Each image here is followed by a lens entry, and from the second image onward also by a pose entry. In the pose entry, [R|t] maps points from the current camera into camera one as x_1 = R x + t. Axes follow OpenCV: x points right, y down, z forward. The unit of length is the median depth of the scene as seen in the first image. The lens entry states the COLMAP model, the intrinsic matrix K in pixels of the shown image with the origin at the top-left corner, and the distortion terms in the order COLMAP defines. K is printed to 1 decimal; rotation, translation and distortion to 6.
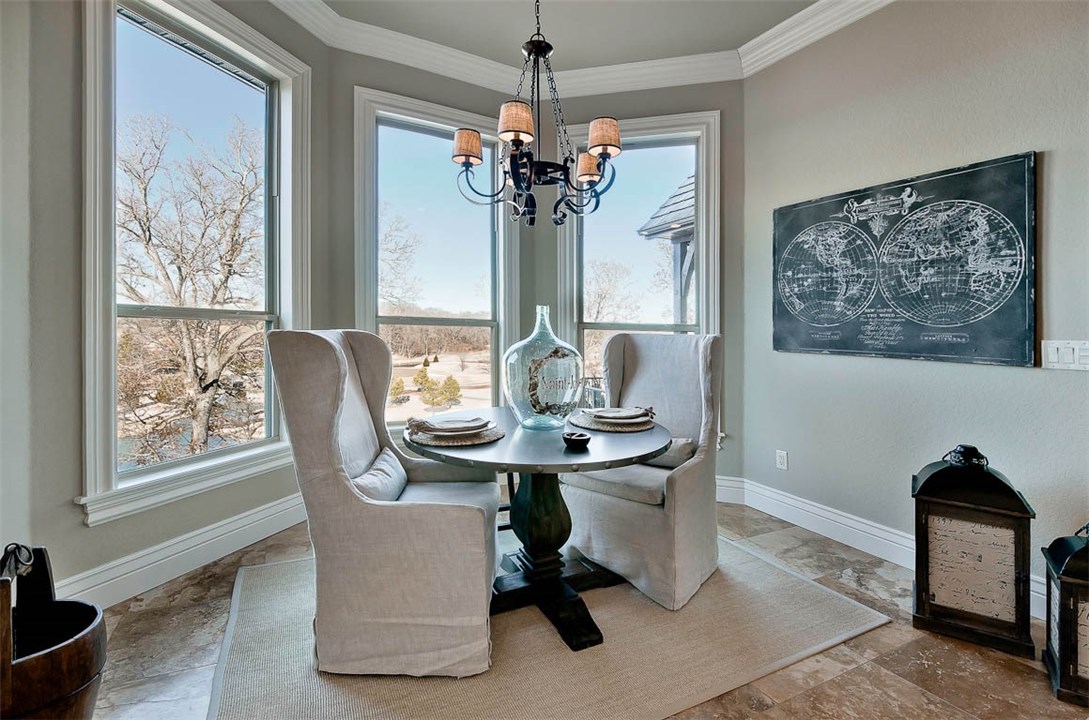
lens RADIAL K [[504.5, 0, 520.1], [0, 504.5, 333.8], [0, 0, 1]] dist [0.014087, -0.000524]
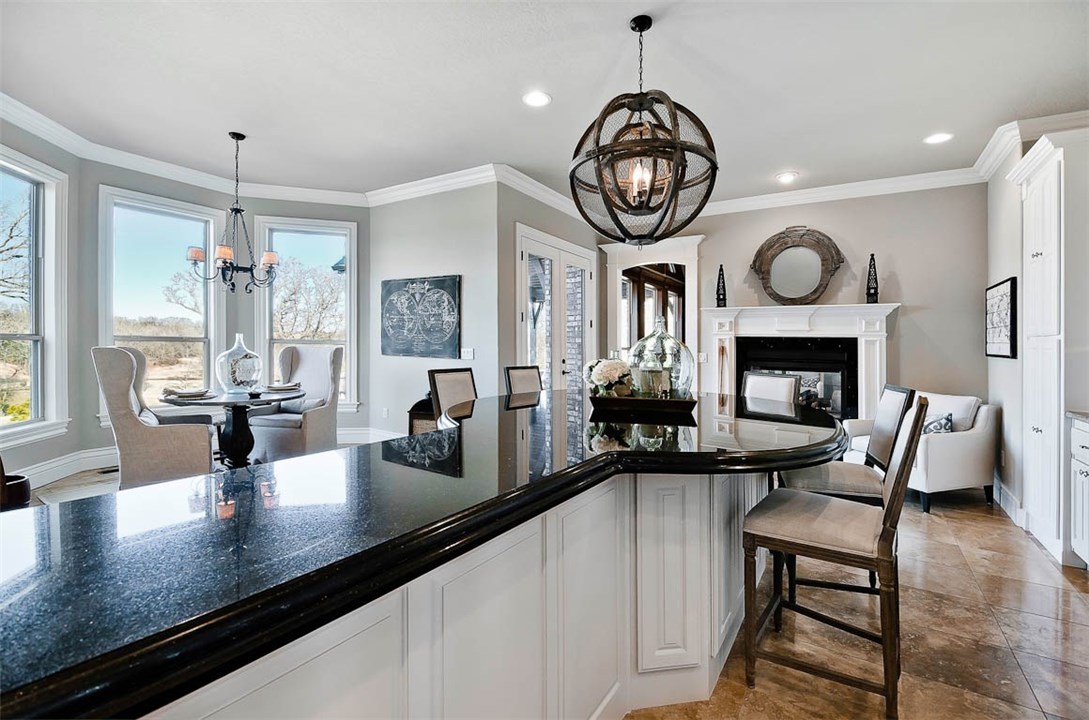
lens RADIAL K [[504.5, 0, 520.1], [0, 504.5, 333.8], [0, 0, 1]] dist [0.014087, -0.000524]
pose [[0.864690, 0.006579, 0.502263, -0.002082], [0.004363, 0.999778, -0.020607, -0.006035], [-0.502287, 0.020010, 0.864469, -1.143691]]
